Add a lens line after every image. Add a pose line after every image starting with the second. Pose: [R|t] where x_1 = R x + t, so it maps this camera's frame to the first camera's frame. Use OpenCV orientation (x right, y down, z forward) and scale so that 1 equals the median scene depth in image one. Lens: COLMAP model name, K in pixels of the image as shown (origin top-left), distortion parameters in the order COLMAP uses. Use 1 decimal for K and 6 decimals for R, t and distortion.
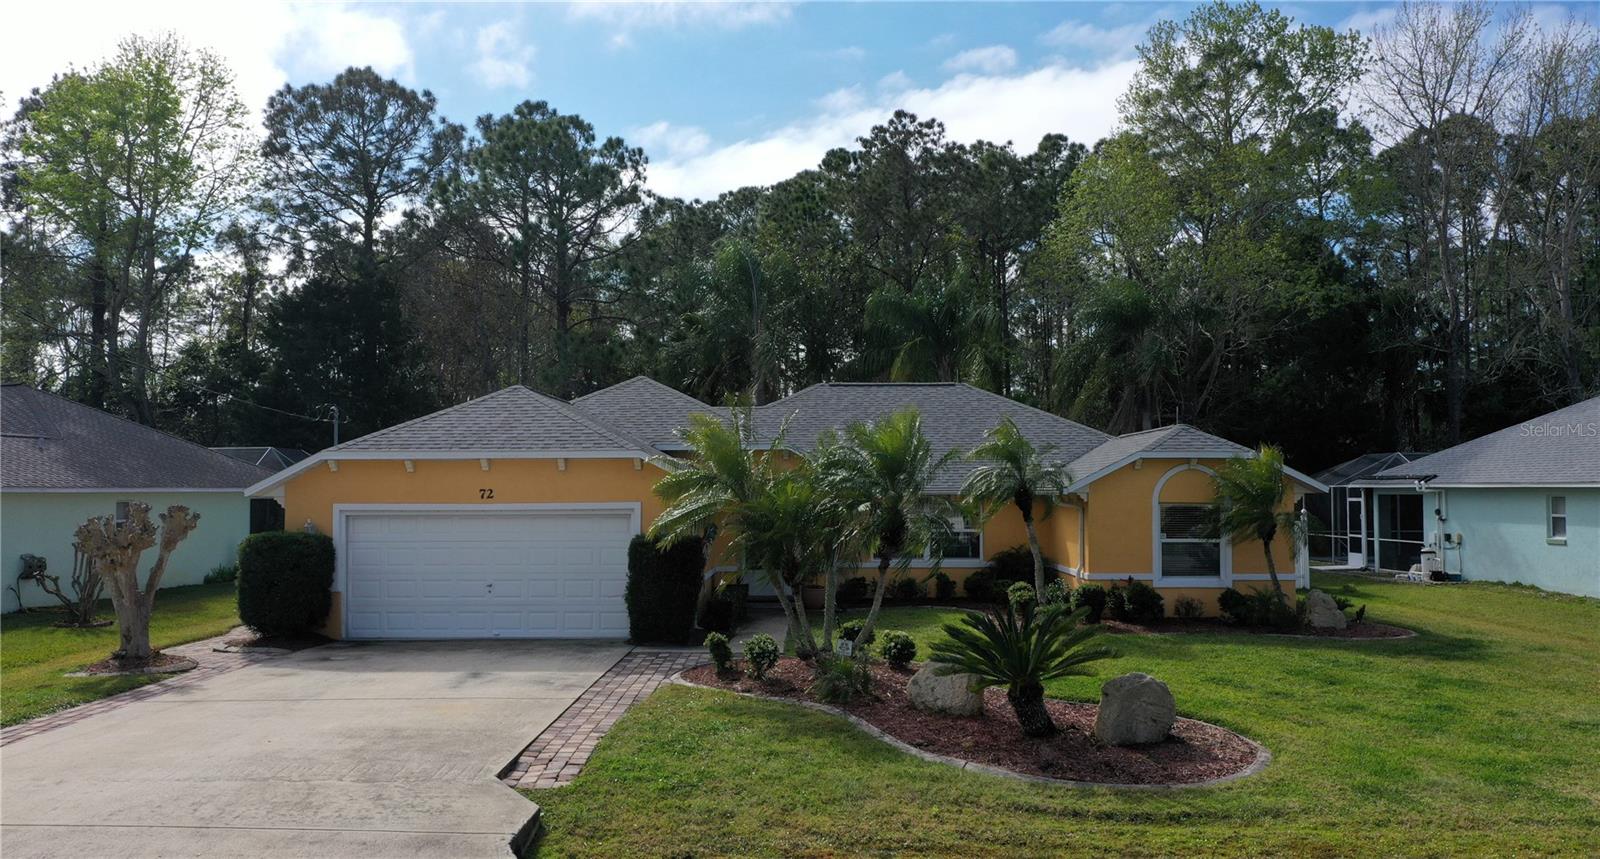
lens RADIAL K [[1254.6, 0, 795.1], [0, 1254.6, 447.2], [0, 0, 1]] dist [0.000093, -0.001987]
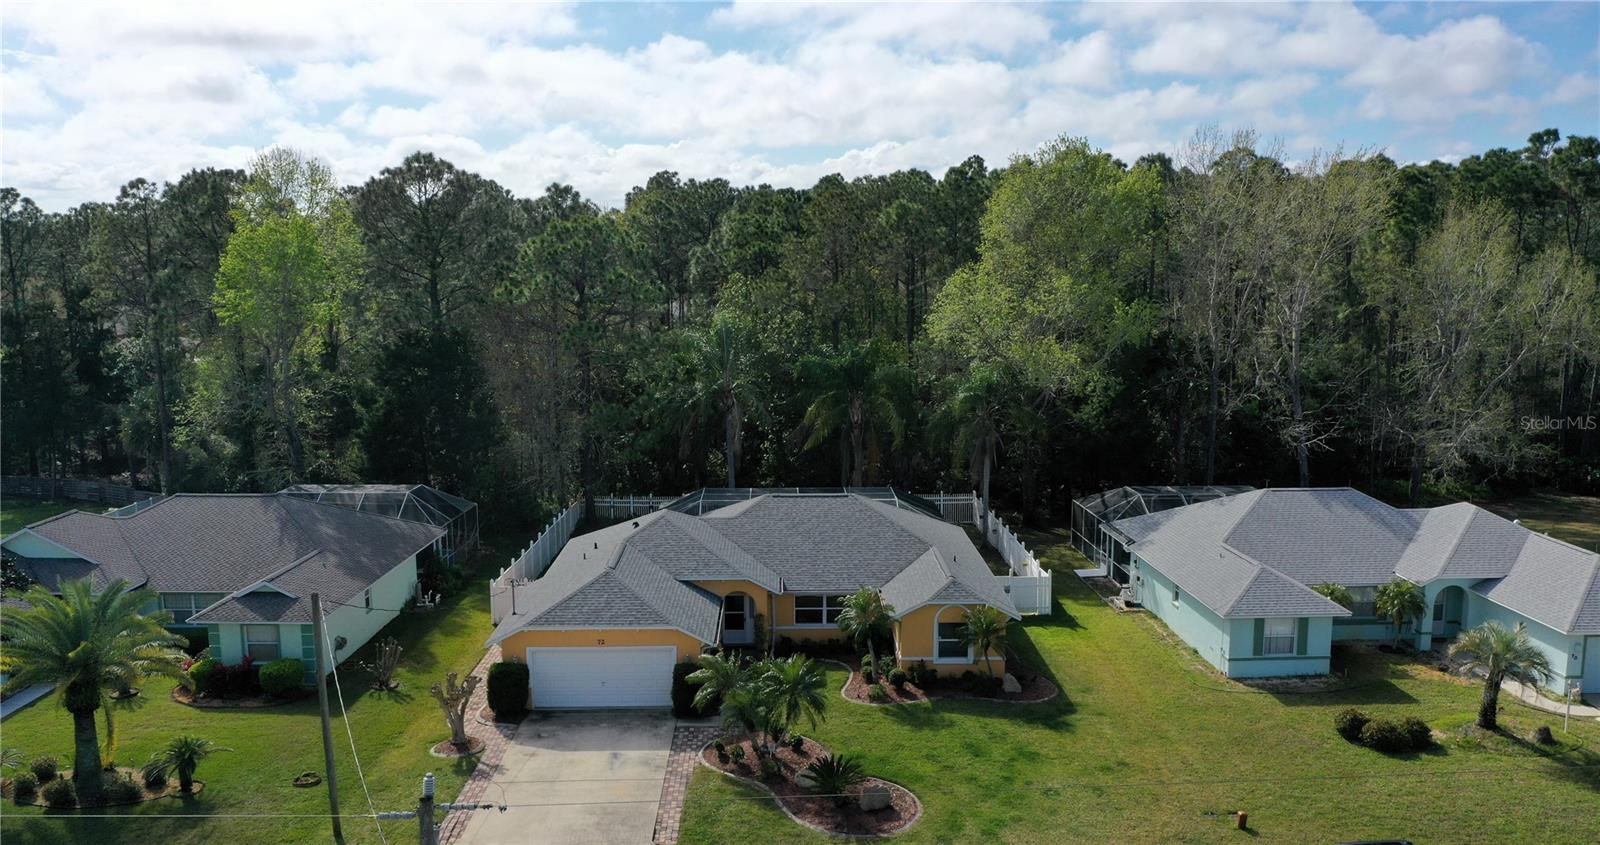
lens RADIAL K [[1257.7, 0, 795.6], [0, 1257.7, 446.4], [0, 0, 1]] dist [-0.002394, 0.004104]
pose [[0.999526, -0.005462, 0.030297, 0.010542], [-0.000417, 0.981642, 0.190734, -0.599922], [-0.030783, -0.190656, 0.981174, -0.867855]]
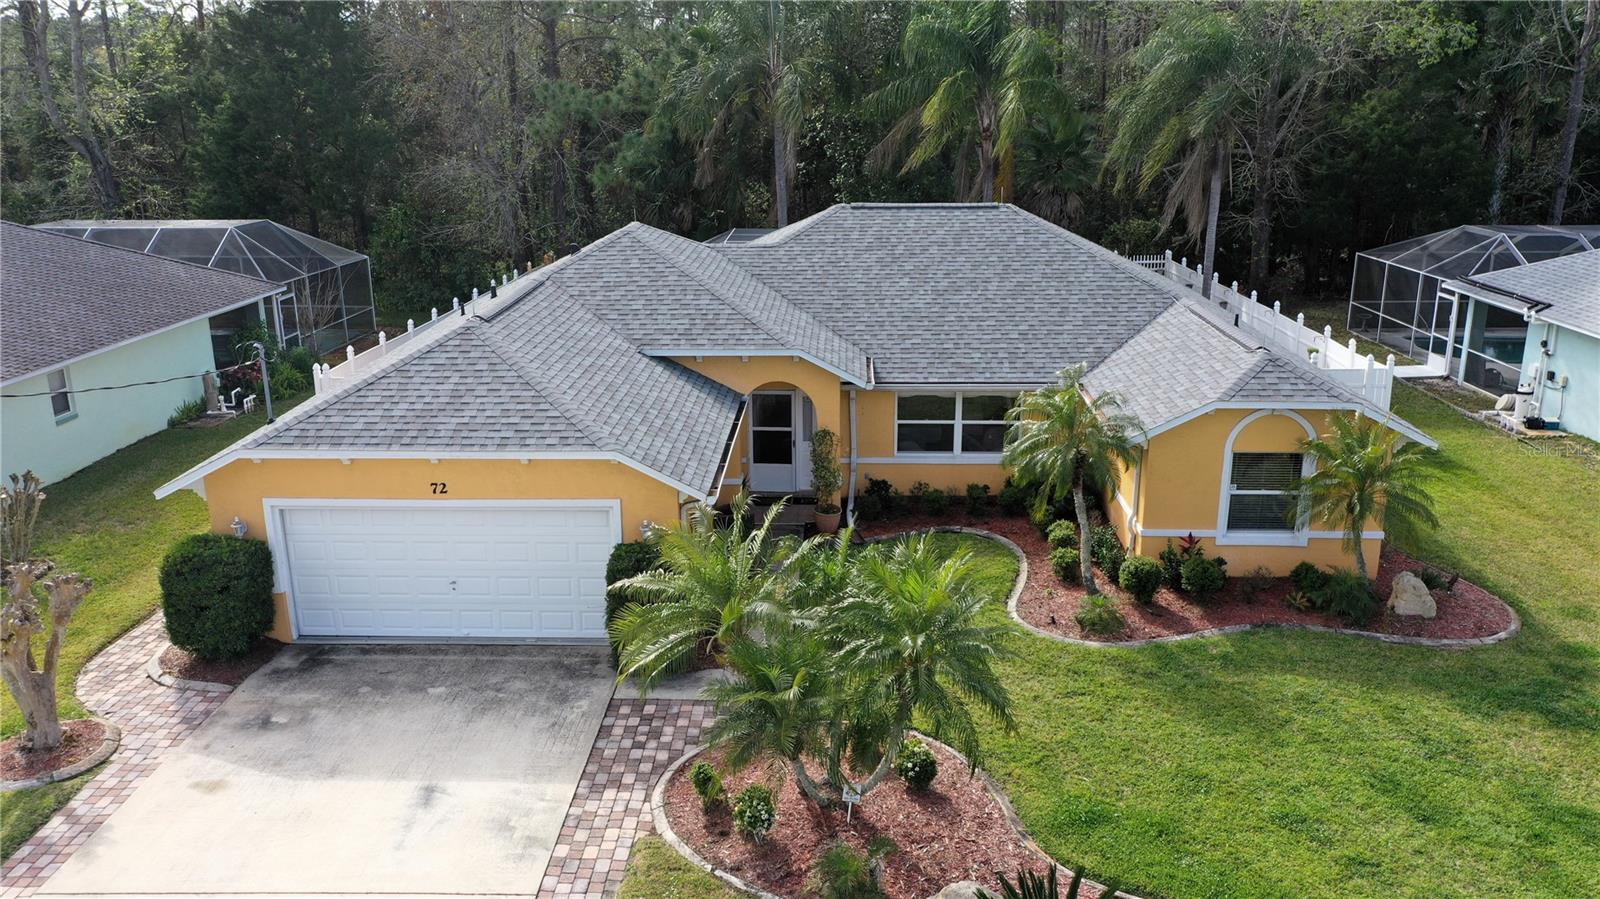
lens RADIAL K [[1256.2, 0, 796.4], [0, 1256.2, 449.2], [0, 0, 1]] dist [-0.000302, -0.000192]
pose [[0.999688, 0.001685, -0.024938, 0.015678], [0.006349, 0.947883, 0.318556, -0.230819], [0.024175, -0.318615, 0.947576, 0.186095]]
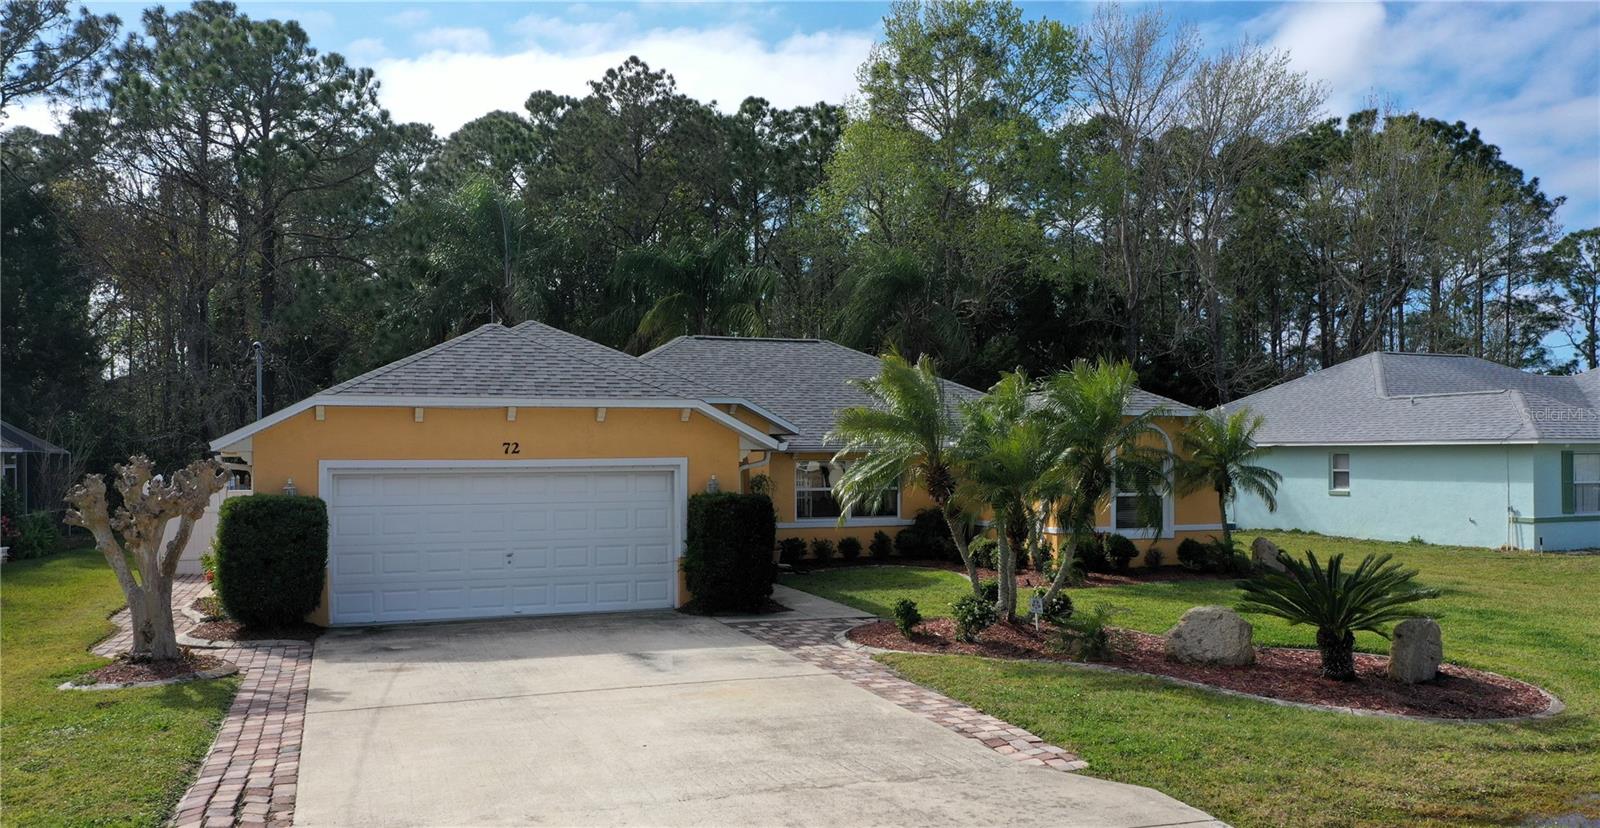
lens RADIAL K [[1259.7, 0, 792.4], [0, 1259.7, 445.2], [0, 0, 1]] dist [-0.001021, -0.015638]
pose [[0.935270, 0.001387, 0.353933, -0.331710], [-0.010094, 0.999690, 0.022757, 0.012322], [-0.353792, -0.024856, 0.934994, 0.117861]]
